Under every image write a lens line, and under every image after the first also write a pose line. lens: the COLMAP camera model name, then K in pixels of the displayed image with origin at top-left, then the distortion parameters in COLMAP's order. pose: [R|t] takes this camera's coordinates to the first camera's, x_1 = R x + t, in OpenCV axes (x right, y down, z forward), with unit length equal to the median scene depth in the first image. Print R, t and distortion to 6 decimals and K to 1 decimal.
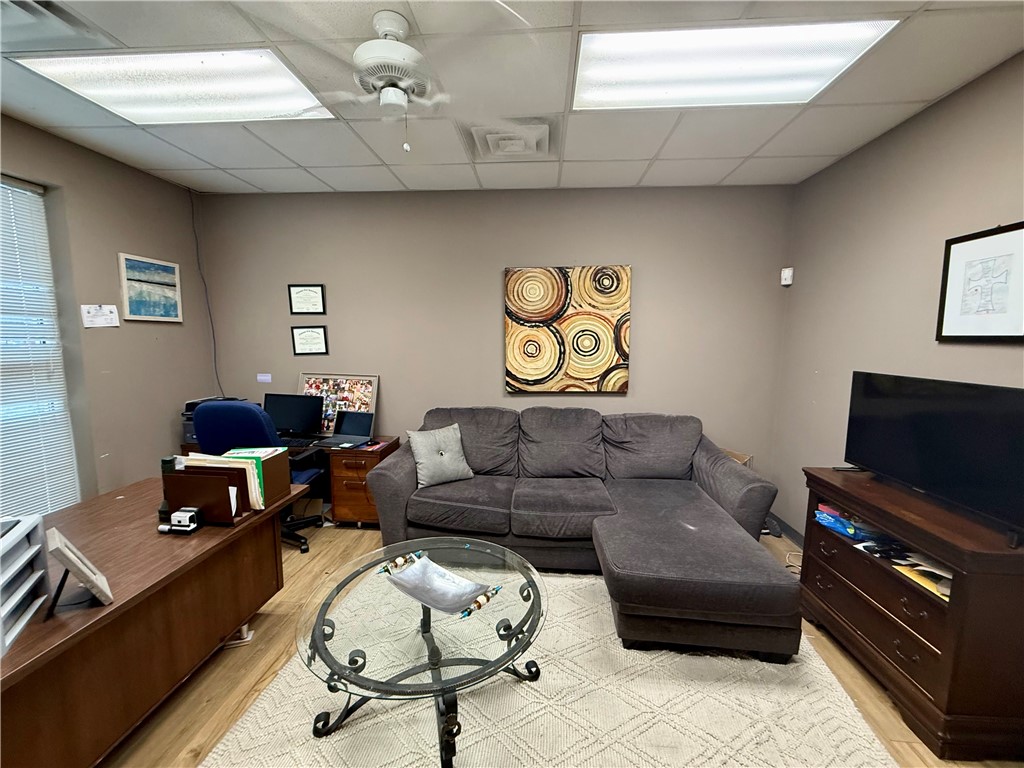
lens RADIAL K [[408.2, 0, 511.0], [0, 408.2, 385.3], [0, 0, 1]] dist [-0.001144, -0.000273]
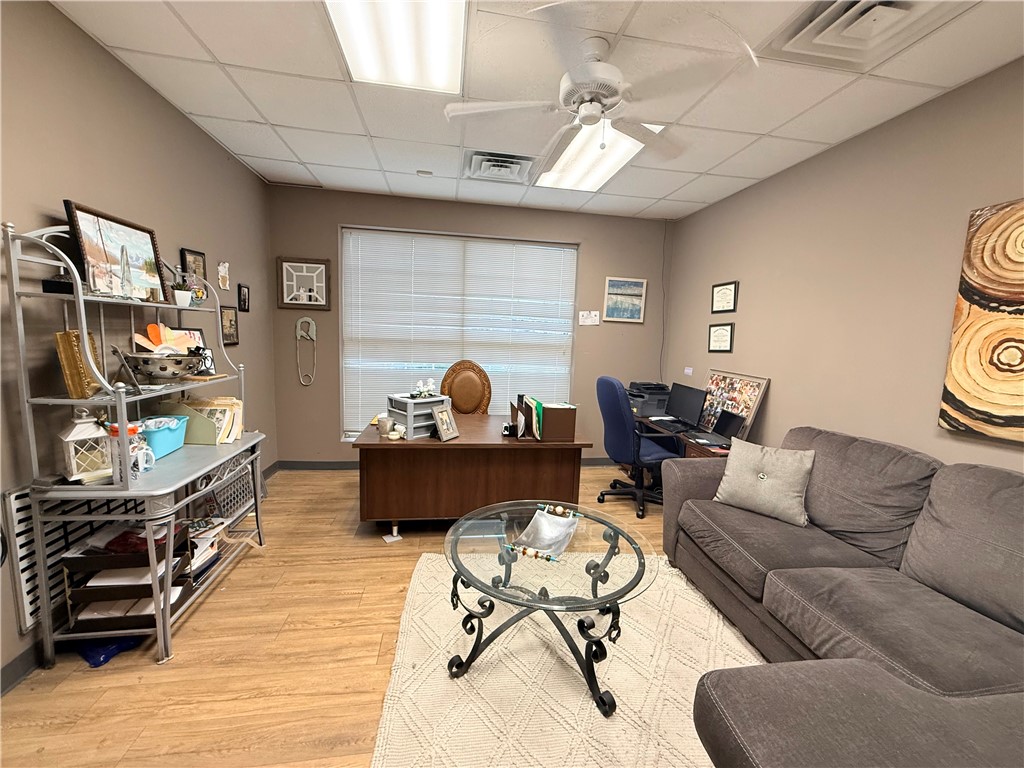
lens RADIAL K [[408.2, 0, 511.7], [0, 408.2, 385.2], [0, 0, 1]] dist [-0.001144, -0.000273]
pose [[0.235083, 0.119249, -0.964632, 0.401839], [-0.155618, 0.984261, 0.083751, 0.002335], [0.959437, 0.130425, 0.249940, 0.273079]]
